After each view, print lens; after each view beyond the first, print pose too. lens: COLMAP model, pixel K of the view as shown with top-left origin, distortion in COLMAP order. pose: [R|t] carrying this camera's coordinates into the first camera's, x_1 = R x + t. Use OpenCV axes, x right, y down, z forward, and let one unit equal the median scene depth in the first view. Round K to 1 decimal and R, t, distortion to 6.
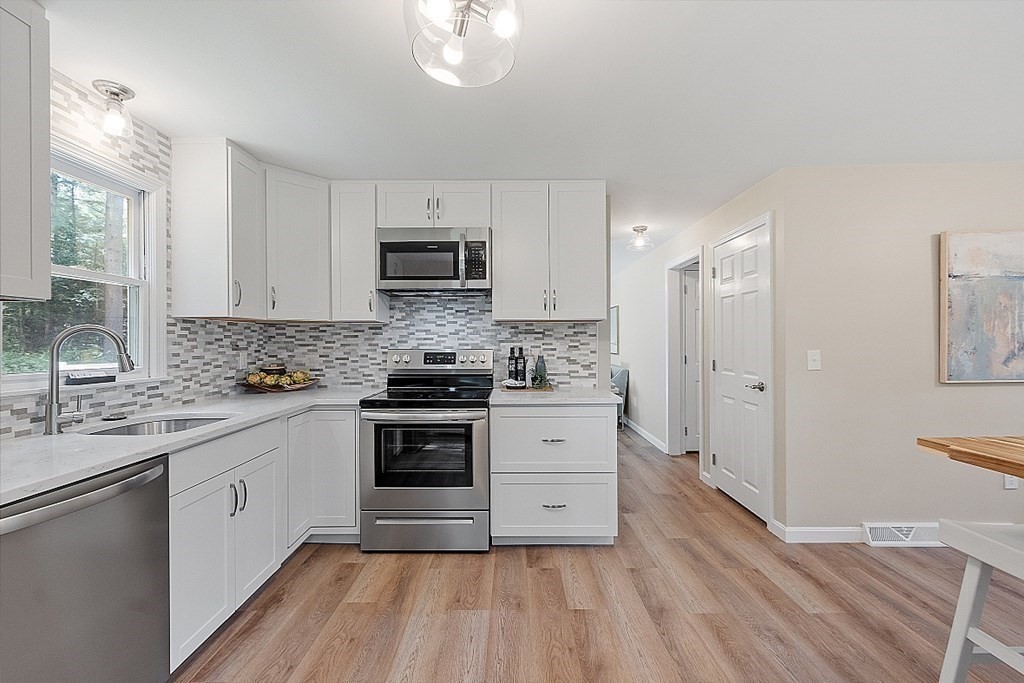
lens RADIAL K [[447.5, 0, 509.9], [0, 447.5, 341.4], [0, 0, 1]] dist [0.000058, -0.000629]
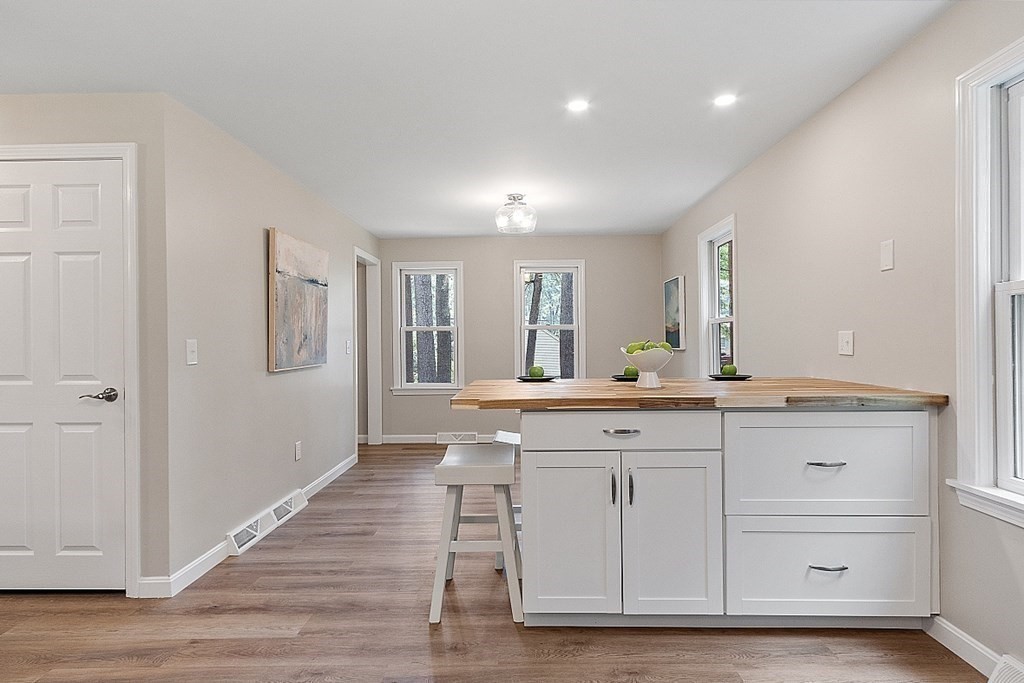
lens RADIAL K [[530.6, 0, 516.3], [0, 530.6, 340.4], [0, 0, 1]] dist [0.003121, 0.000510]
pose [[0.011989, 0.006633, 0.999906, -0.272265], [0.012041, 0.999905, -0.006778, 0.035165], [-0.999856, 0.012121, 0.011908, 0.418536]]
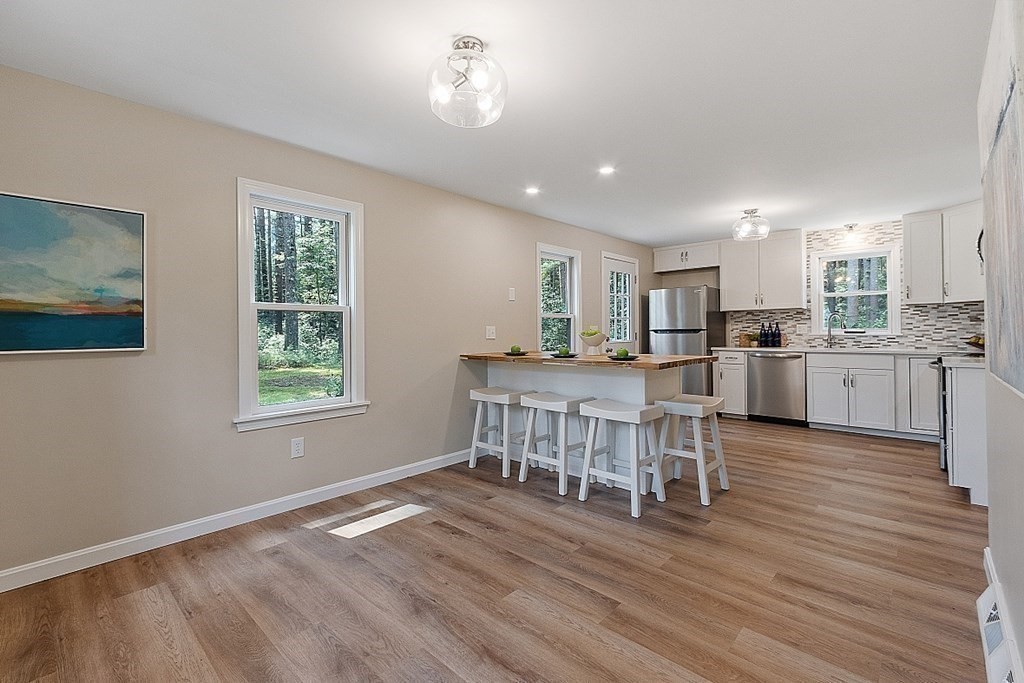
lens RADIAL K [[447.5, 0, 509.0], [0, 447.5, 329.7], [0, 0, 1]] dist [0.000058, -0.000629]
pose [[-0.681900, 0.010556, -0.731369, 1.798444], [0.013013, 0.999913, 0.002299, 0.026687], [0.731330, -0.007950, -0.681978, 0.950670]]
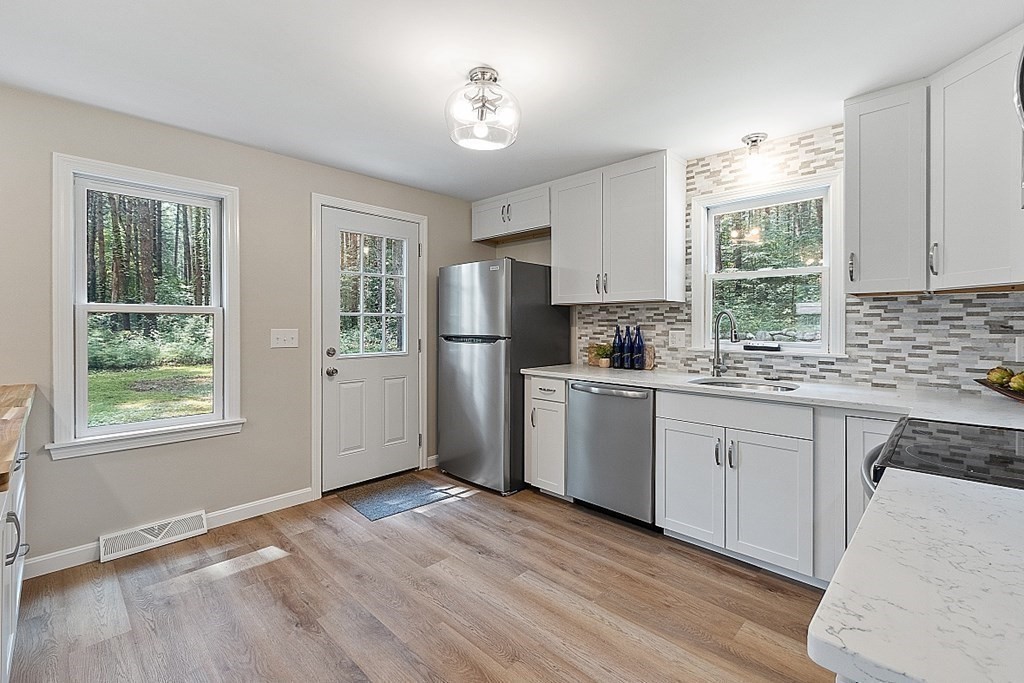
lens RADIAL K [[447.5, 0, 511.6], [0, 447.5, 326.0], [0, 0, 1]] dist [0.000058, -0.000629]
pose [[-0.692462, 0.007216, -0.721418, 0.451828], [0.000882, 0.999958, 0.009156, 0.001946], [0.721454, 0.005704, -0.692439, 1.014463]]
